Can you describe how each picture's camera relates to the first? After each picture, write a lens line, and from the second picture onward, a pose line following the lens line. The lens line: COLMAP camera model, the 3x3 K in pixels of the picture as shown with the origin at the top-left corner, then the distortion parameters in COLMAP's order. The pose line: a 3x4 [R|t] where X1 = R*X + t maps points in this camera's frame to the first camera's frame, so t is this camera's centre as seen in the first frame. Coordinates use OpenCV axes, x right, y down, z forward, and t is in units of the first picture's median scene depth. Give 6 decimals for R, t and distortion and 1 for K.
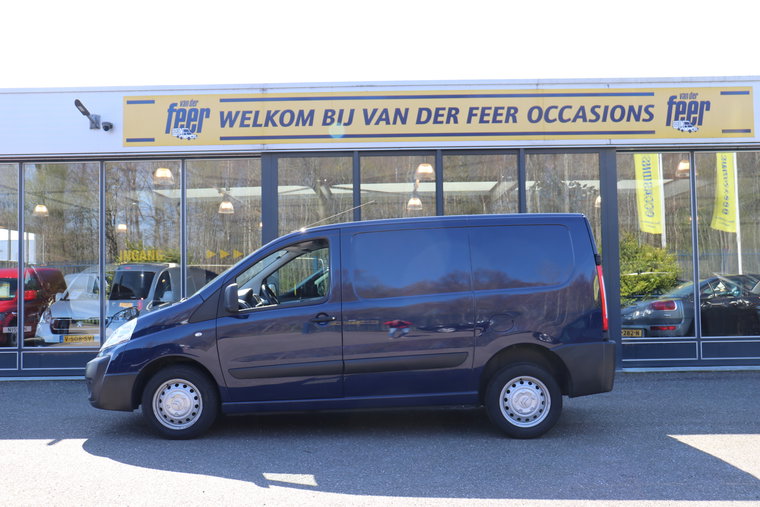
lens RADIAL K [[844.5, 0, 380.9], [0, 844.5, 253.9], [0, 0, 1]] dist [0.123360, 0.000000]
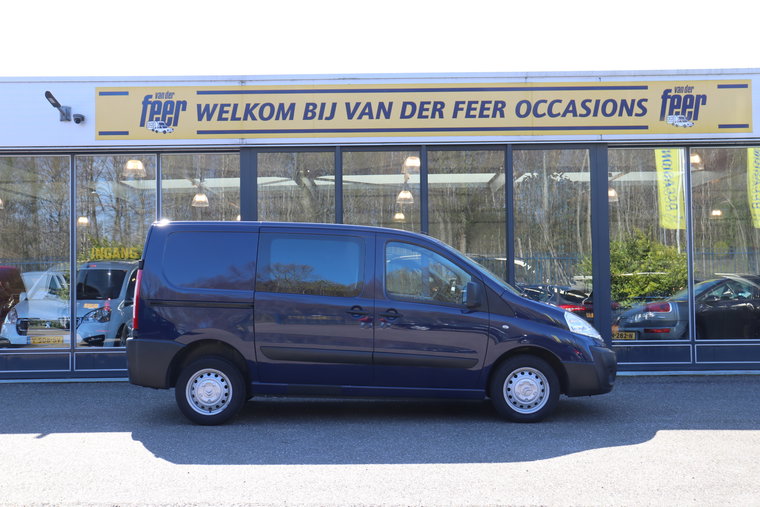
lens RADIAL K [[983.6, 0, 378.5], [0, 983.6, 249.6], [0, 0, 1]] dist [0.212061, 0.000000]
pose [[0.999992, 0.003590, 0.001962, 0.014815], [-0.003590, 0.999994, -0.000176, -0.003075], [-0.001963, 0.000169, 0.999998, -0.125803]]
